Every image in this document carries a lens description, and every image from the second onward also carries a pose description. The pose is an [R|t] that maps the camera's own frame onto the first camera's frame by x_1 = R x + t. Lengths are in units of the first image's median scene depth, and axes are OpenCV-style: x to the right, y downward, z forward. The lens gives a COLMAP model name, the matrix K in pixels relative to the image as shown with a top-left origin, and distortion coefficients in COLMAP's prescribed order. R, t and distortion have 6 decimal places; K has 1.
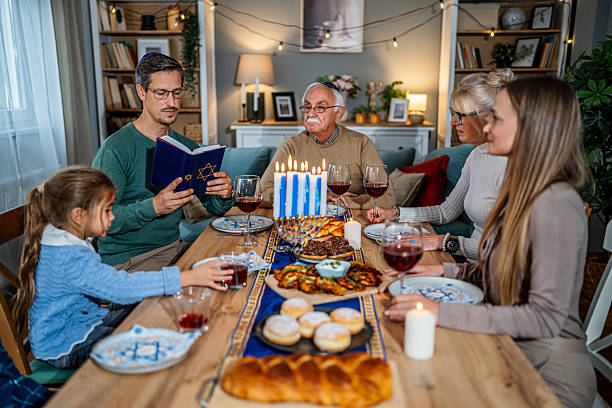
lens RADIAL K [[583.6, 0, 306.0], [0, 583.6, 204.0], [0, 0, 1]] dist [-0.037908, 0.126497]
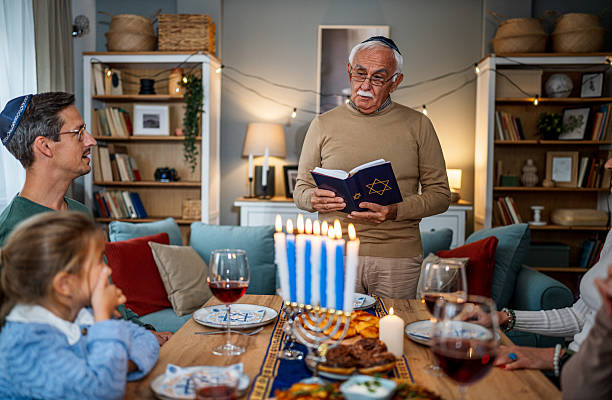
lens RADIAL K [[606.6, 0, 306.0], [0, 606.6, 200.0], [0, 0, 1]] dist [-0.048608, 0.157103]
pose [[0.999660, 0.012747, -0.022726, -0.003271], [-0.016209, 0.987094, -0.159317, 0.004124], [0.020402, 0.159631, 0.986966, 0.115323]]
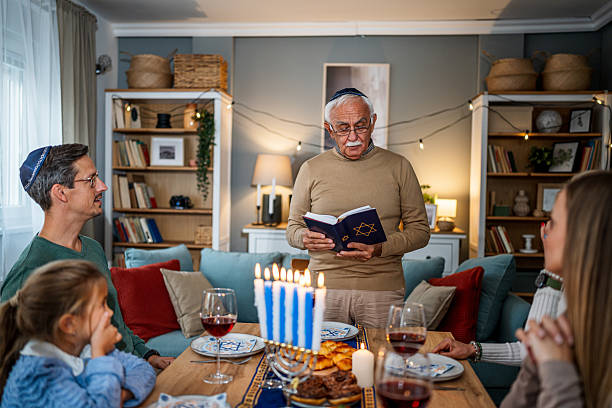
lens RADIAL K [[583.6, 0, 306.0], [0, 583.6, 204.0], [0, 0, 1]] dist [-0.037908, 0.126497]
pose [[0.998492, 0.018942, -0.051528, 0.017643], [-0.027932, 0.983308, -0.179794, -0.009189], [0.047262, 0.180962, 0.982354, 0.086878]]
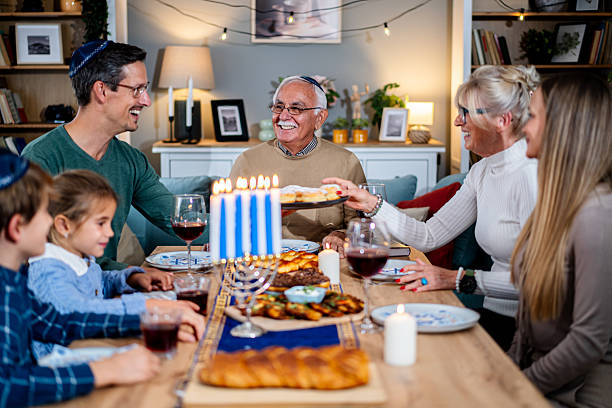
lens RADIAL K [[969.9, 0, 306.0], [0, 969.9, 204.0], [0, 0, 1]] dist [0.035794, -0.206964]
pose [[0.998517, -0.009848, 0.053538, -0.009750], [0.014620, 0.995881, -0.089479, 0.037690], [-0.052436, 0.090129, 0.994549, -0.147423]]
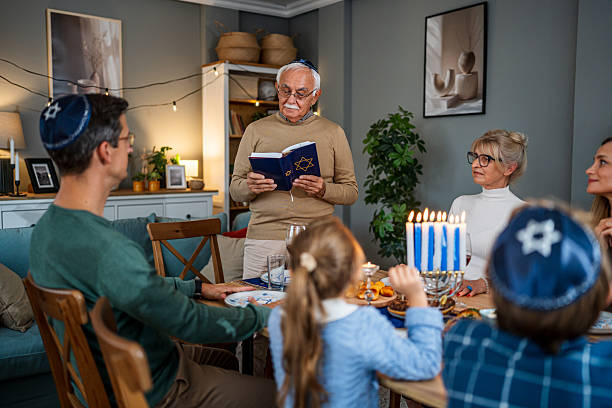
lens RADIAL K [[580.1, 0, 306.0], [0, 580.1, 204.0], [0, 0, 1]] dist [-0.060674, 0.170221]
pose [[0.767456, -0.050636, 0.639099, -0.289634], [0.130130, 0.988428, -0.077952, -0.016349], [-0.627756, 0.142991, 0.765164, 0.156905]]
